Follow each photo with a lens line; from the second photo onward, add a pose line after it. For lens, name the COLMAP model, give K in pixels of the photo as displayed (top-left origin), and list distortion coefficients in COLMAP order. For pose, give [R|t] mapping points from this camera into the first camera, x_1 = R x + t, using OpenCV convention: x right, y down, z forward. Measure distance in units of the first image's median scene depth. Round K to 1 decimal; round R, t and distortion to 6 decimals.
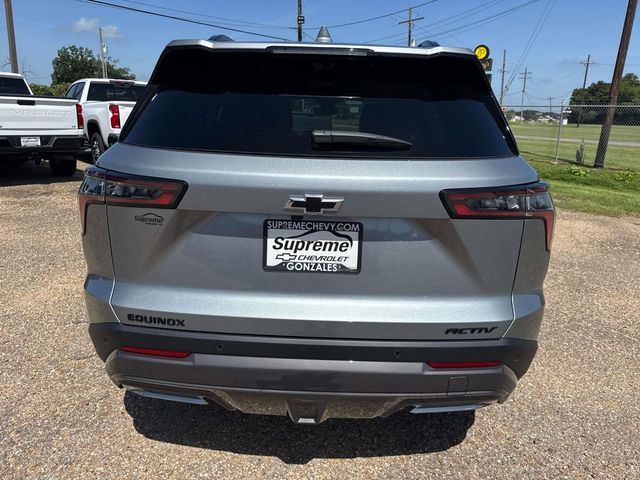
lens RADIAL K [[470.4, 0, 320.0], [0, 470.4, 240.0], [0, 0, 1]] dist [-0.008117, -0.001162]
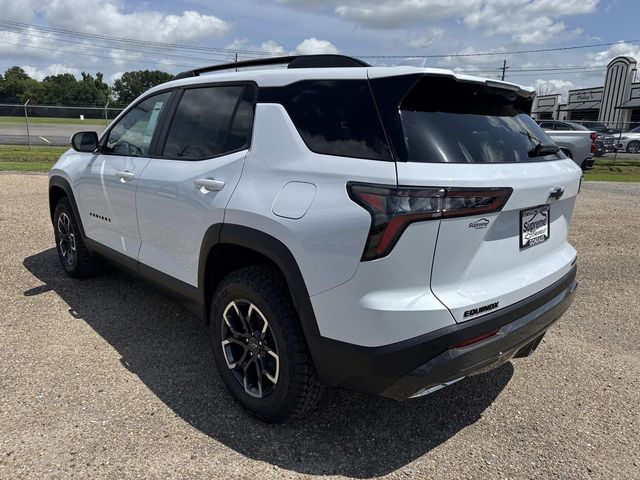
lens RADIAL K [[482.0, 0, 320.0], [0, 482.0, 240.0], [0, 0, 1]] dist [0.006070, -0.006087]
pose [[0.701865, -0.176920, 0.689989, -1.469220], [0.186704, 0.980490, 0.061490, -0.152813], [-0.687406, 0.085666, 0.721203, 0.403670]]
